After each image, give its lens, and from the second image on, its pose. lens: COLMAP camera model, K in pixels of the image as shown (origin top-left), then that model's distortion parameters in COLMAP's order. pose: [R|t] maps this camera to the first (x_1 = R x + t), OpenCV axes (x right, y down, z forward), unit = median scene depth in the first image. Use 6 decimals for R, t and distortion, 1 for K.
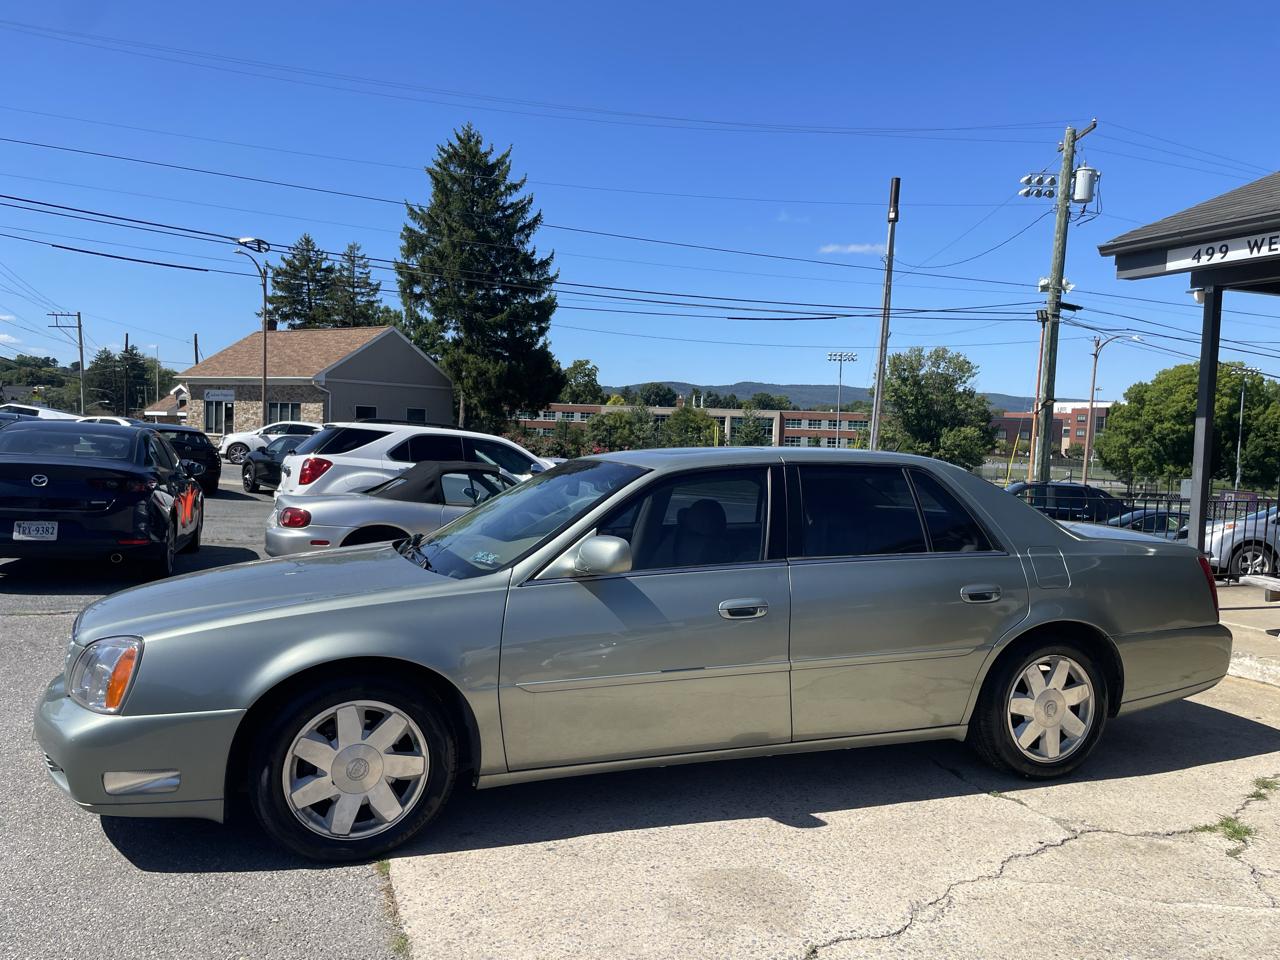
lens RADIAL K [[969.2, 0, 647.2], [0, 969.2, 486.4], [0, 0, 1]] dist [0.087577, -0.117927]
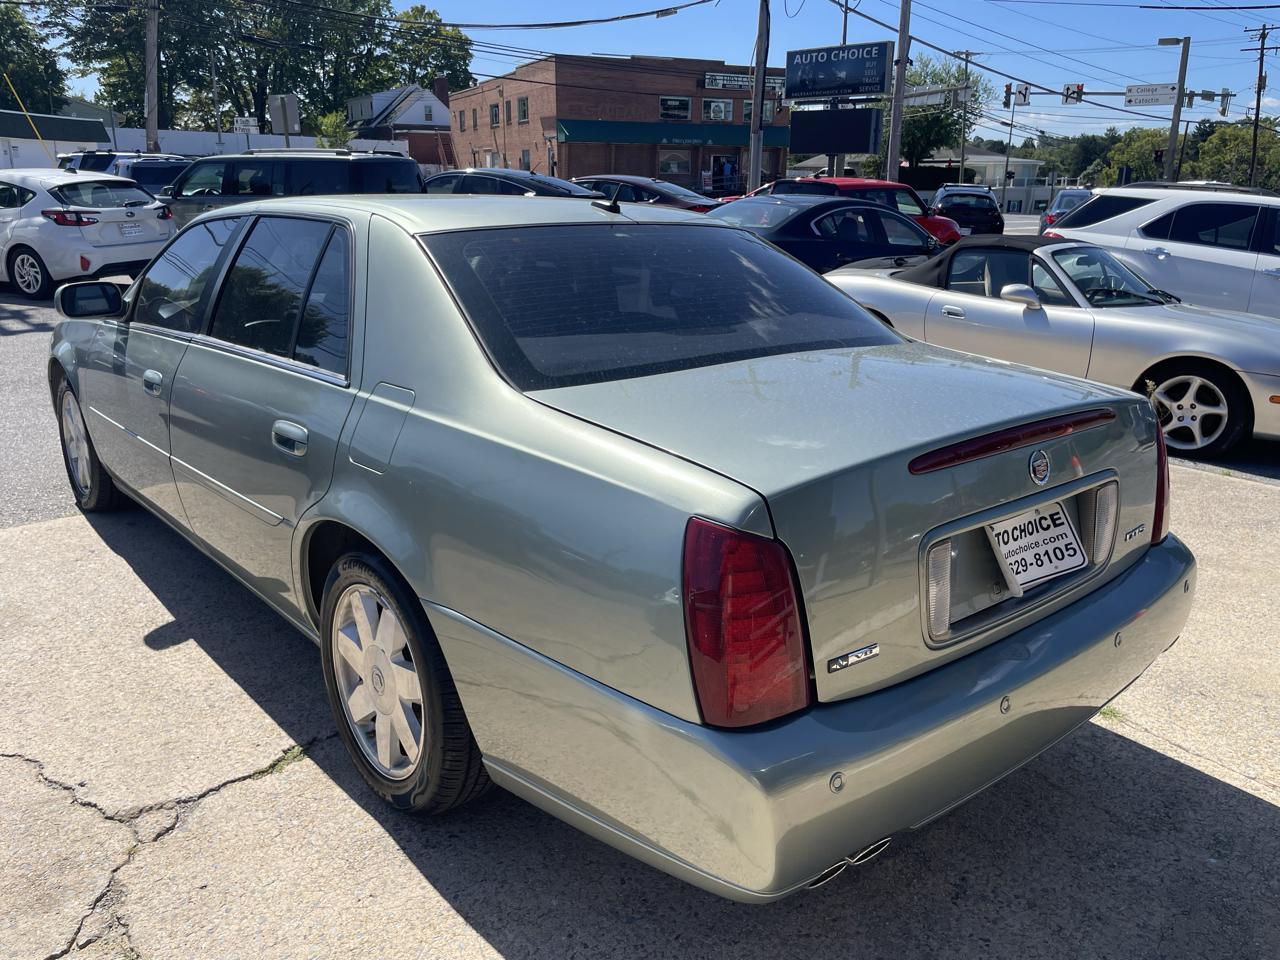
lens RADIAL K [[969.2, 0, 649.5], [0, 969.2, 470.9], [0, 0, 1]] dist [0.087577, -0.117927]
pose [[0.360193, 0.234589, -0.902900, 0.465534], [-0.052142, 0.971415, 0.231590, -0.010165], [0.931420, -0.036338, 0.362129, 0.476597]]
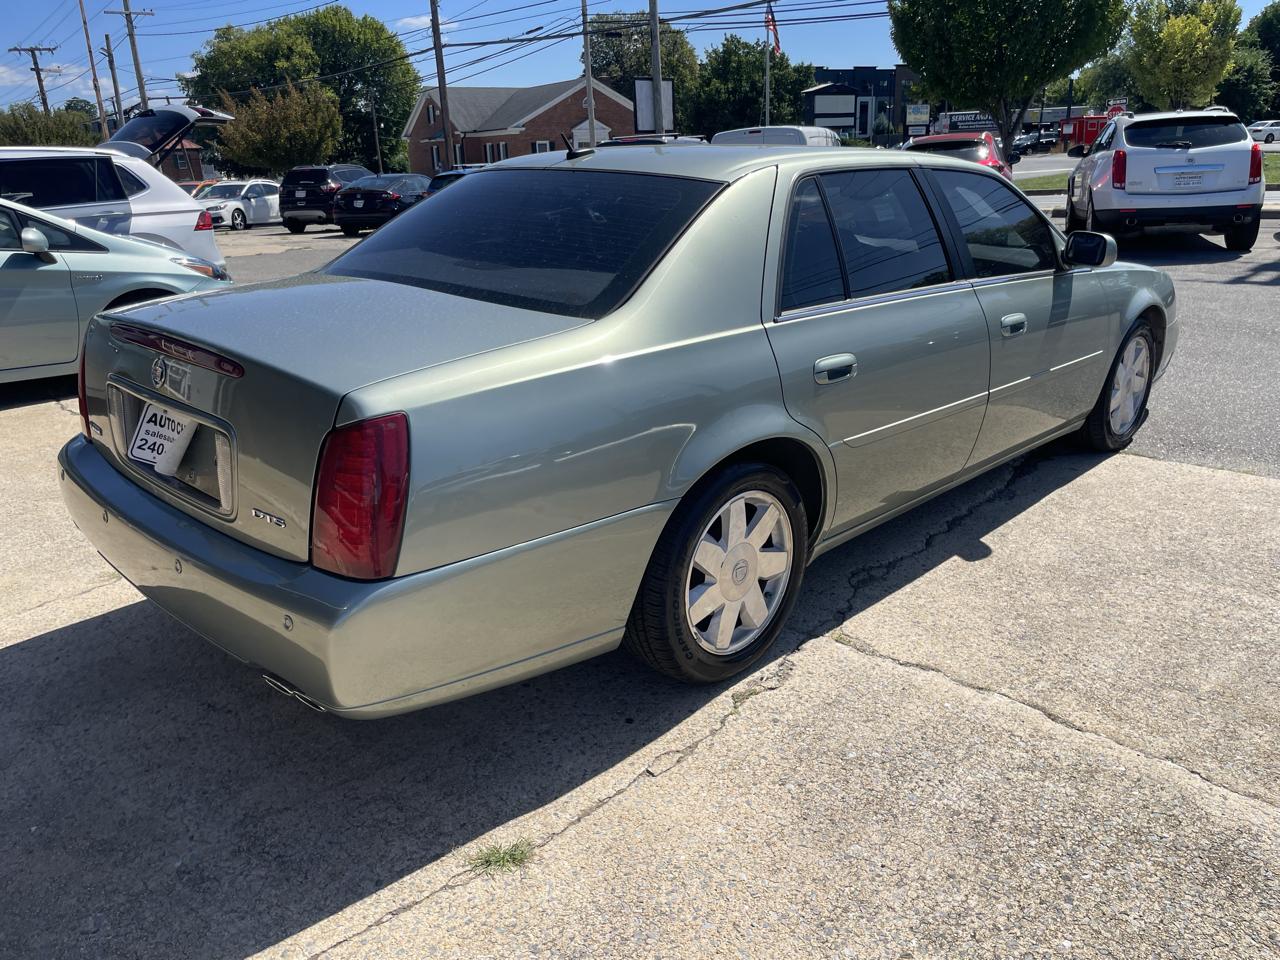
lens RADIAL K [[969.7, 0, 655.6], [0, 969.7, 474.9], [0, 0, 1]] dist [0.085507, -0.115426]
pose [[-0.896345, 0.130874, -0.423600, 0.289585], [-0.027277, 0.937350, 0.347320, -0.035088], [0.442516, 0.322874, -0.836619, 0.939472]]
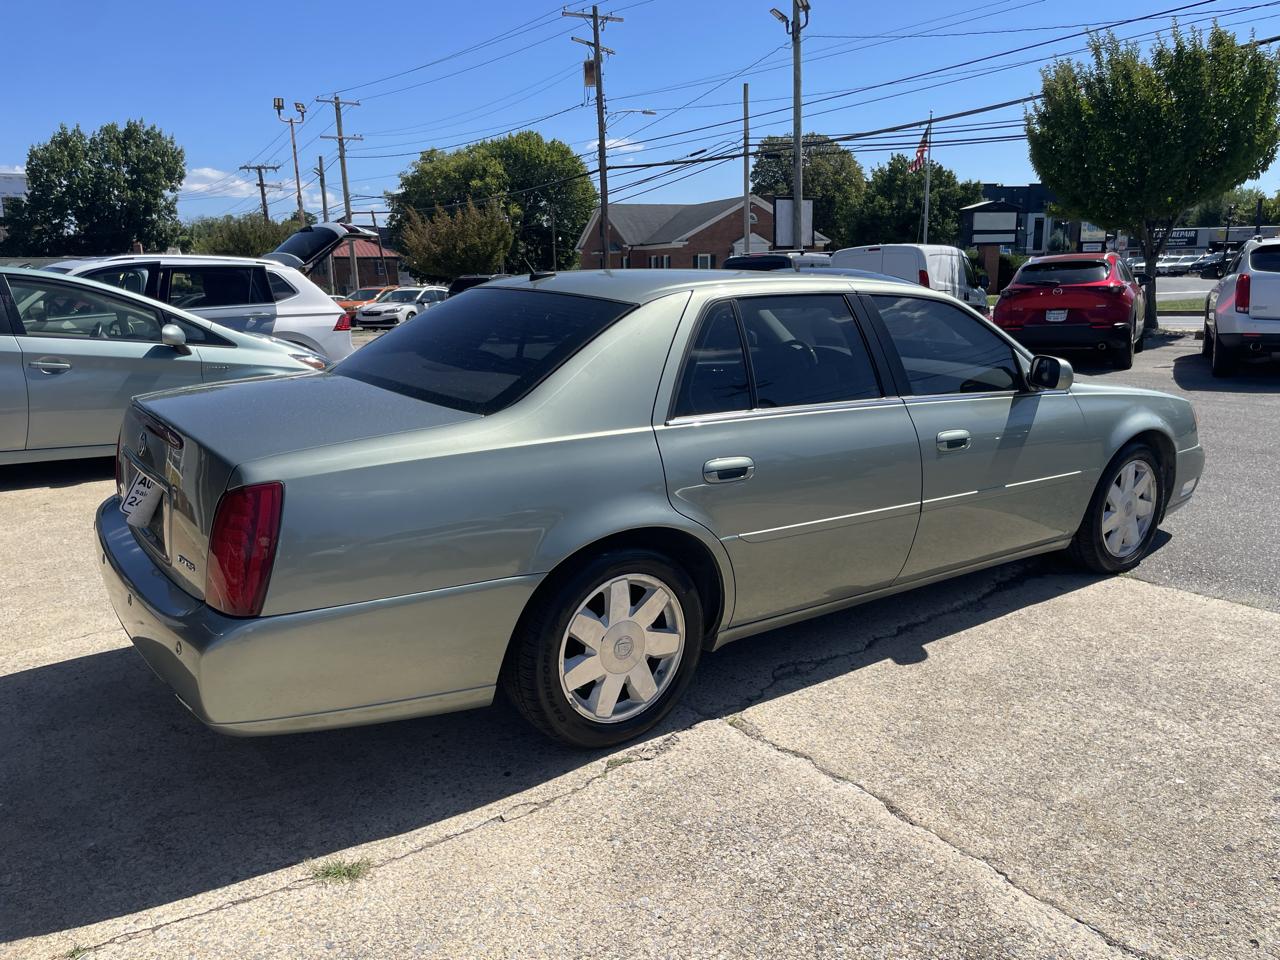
lens RADIAL K [[969.7, 0, 648.8], [0, 969.7, 481.9], [0, 0, 1]] dist [0.085507, -0.115426]
pose [[-0.959399, 0.039810, -0.279229, 0.221602], [-0.035175, 0.965373, 0.258492, -0.044349], [0.279850, 0.257818, -0.924778, 1.007249]]
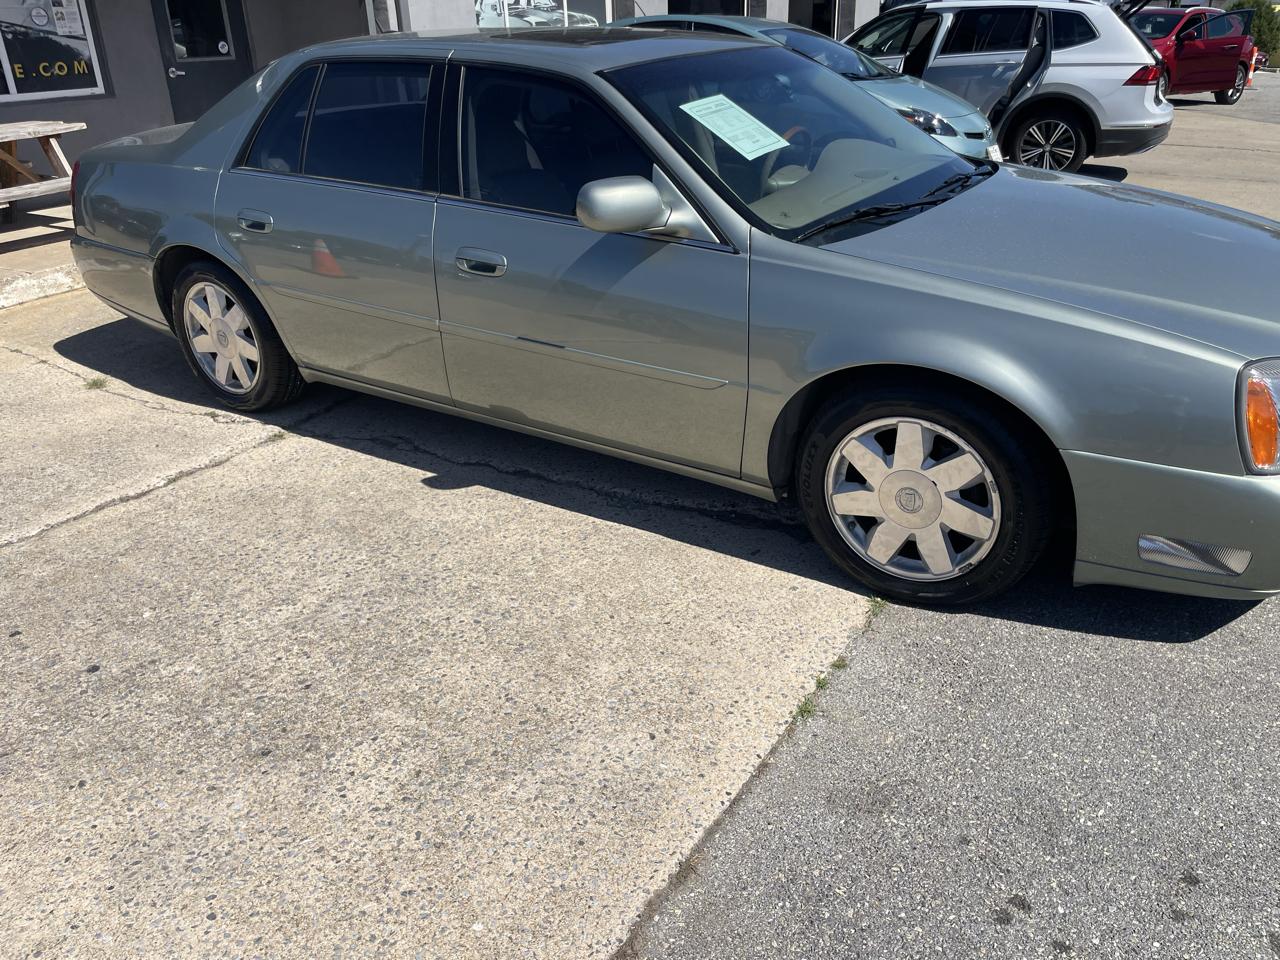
lens RADIAL K [[969.2, 0, 652.6], [0, 969.2, 477.2], [0, 0, 1]] dist [0.087577, -0.117927]
pose [[-0.602316, -0.350878, 0.717008, -0.349490], [0.049439, 0.880094, 0.472218, -0.050103], [-0.796726, 0.319872, -0.512747, 0.796145]]
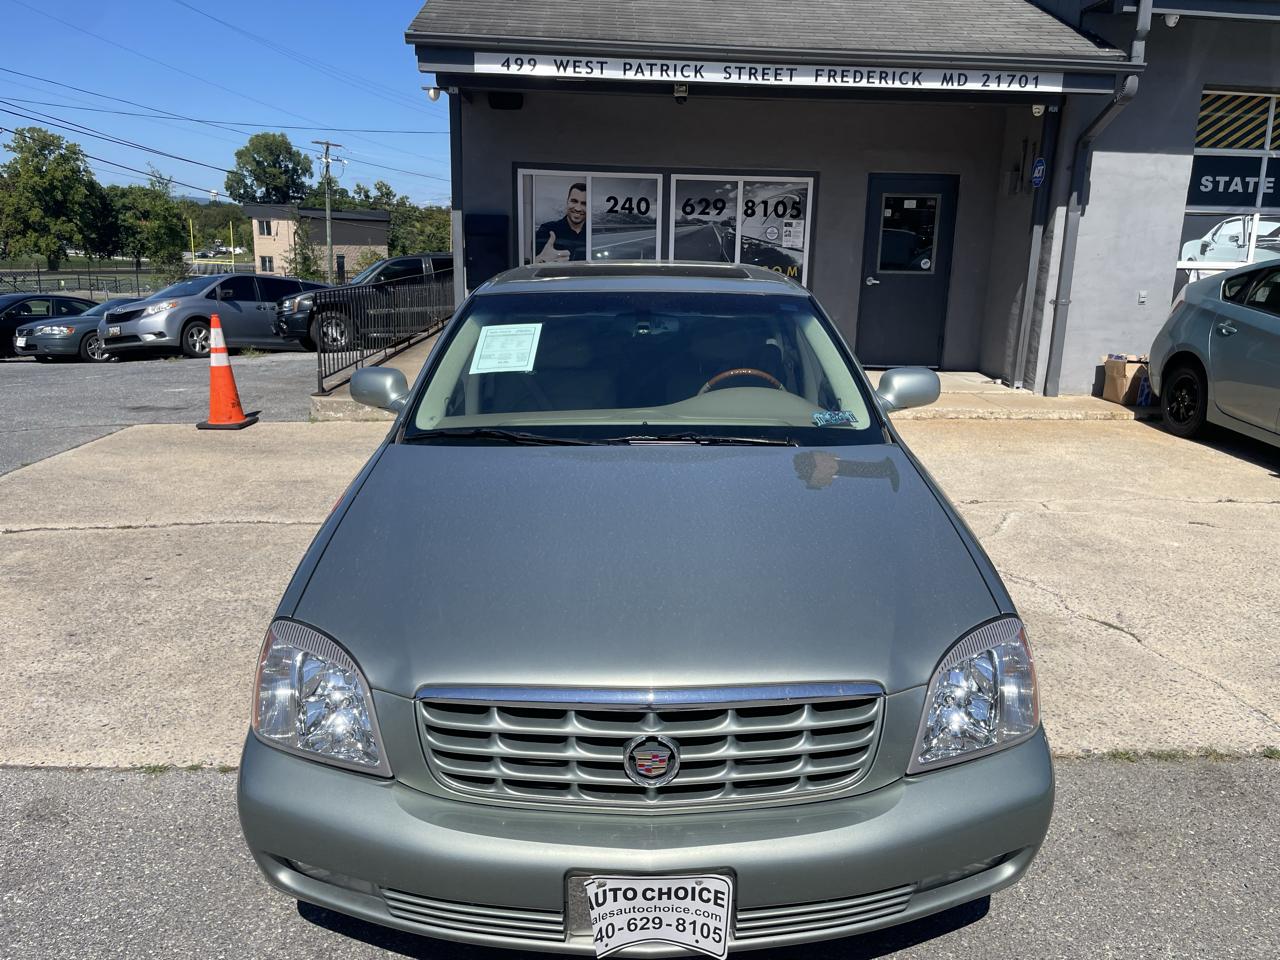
lens RADIAL K [[969.7, 0, 654.7], [0, 969.7, 474.6], [0, 0, 1]] dist [0.085507, -0.115426]
pose [[0.323972, -0.247992, 0.912985, -0.435469], [0.041935, 0.967848, 0.248014, -0.041703], [-0.945137, -0.042063, 0.323955, 0.376025]]
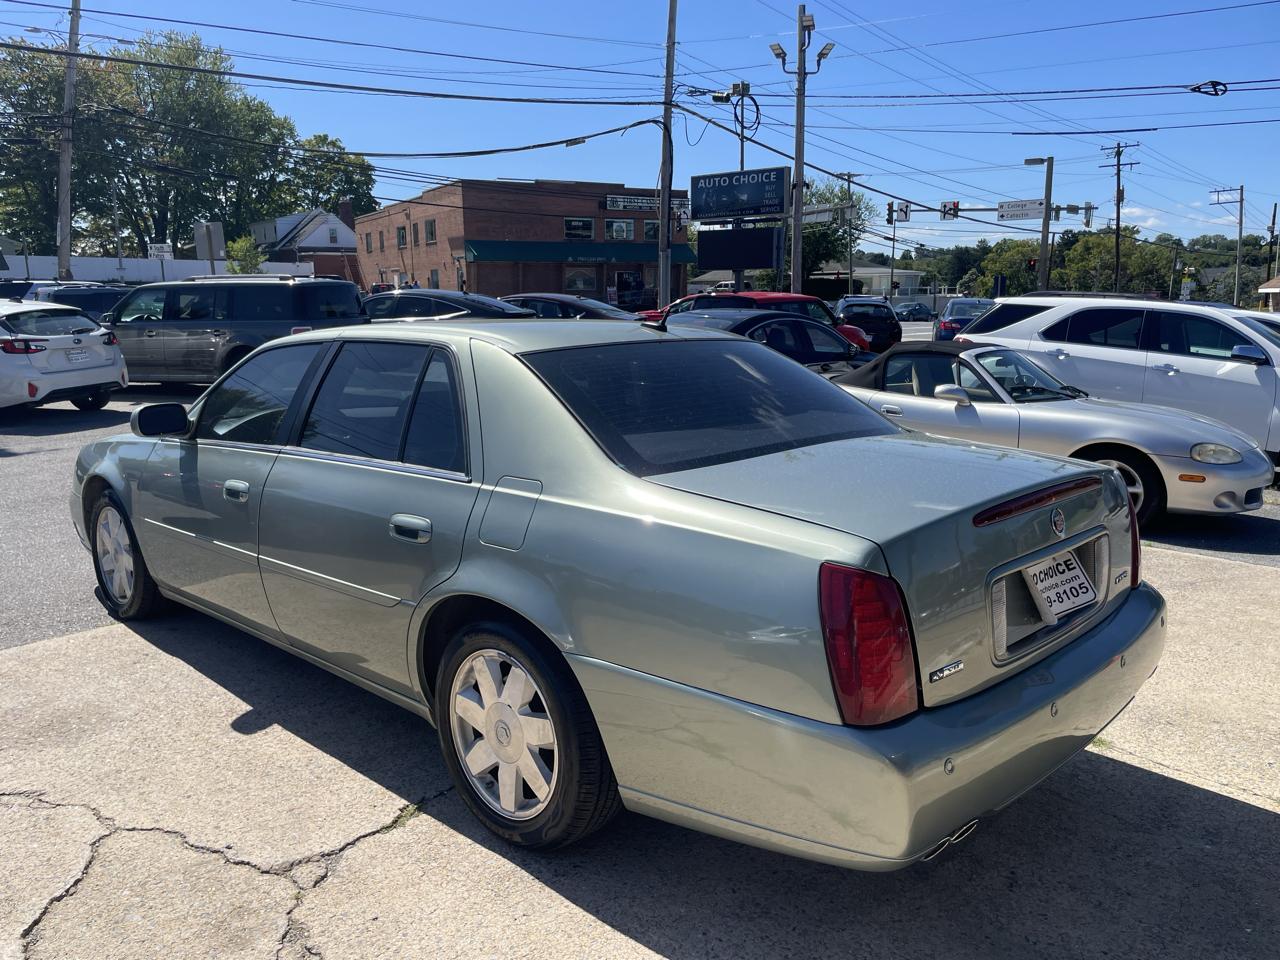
lens RADIAL K [[969.2, 0, 630.7], [0, 969.2, 487.7], [0, 0, 1]] dist [0.087577, -0.117927]
pose [[0.435017, 0.135096, -0.890230, 0.493073], [-0.027817, 0.990225, 0.136678, -0.008872], [0.899992, -0.034694, 0.434523, 0.405912]]
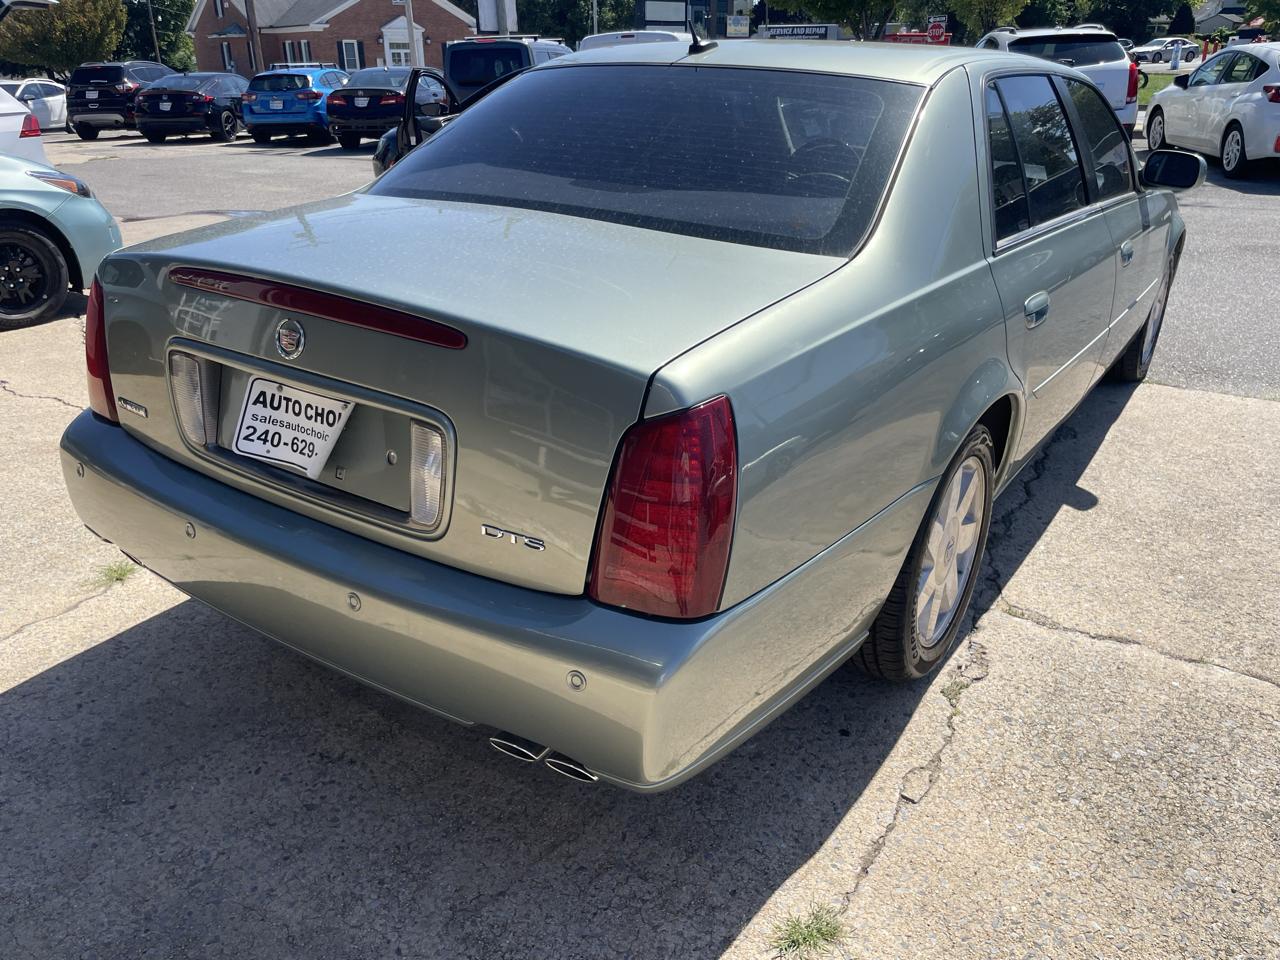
lens RADIAL K [[969.2, 0, 651.3], [0, 969.2, 479.3], [0, 0, 1]] dist [0.087577, -0.117927]
pose [[-0.804708, 0.205498, -0.556970, 0.351115], [-0.058196, 0.906356, 0.418488, -0.024705], [0.590812, 0.369174, -0.717392, 0.837742]]
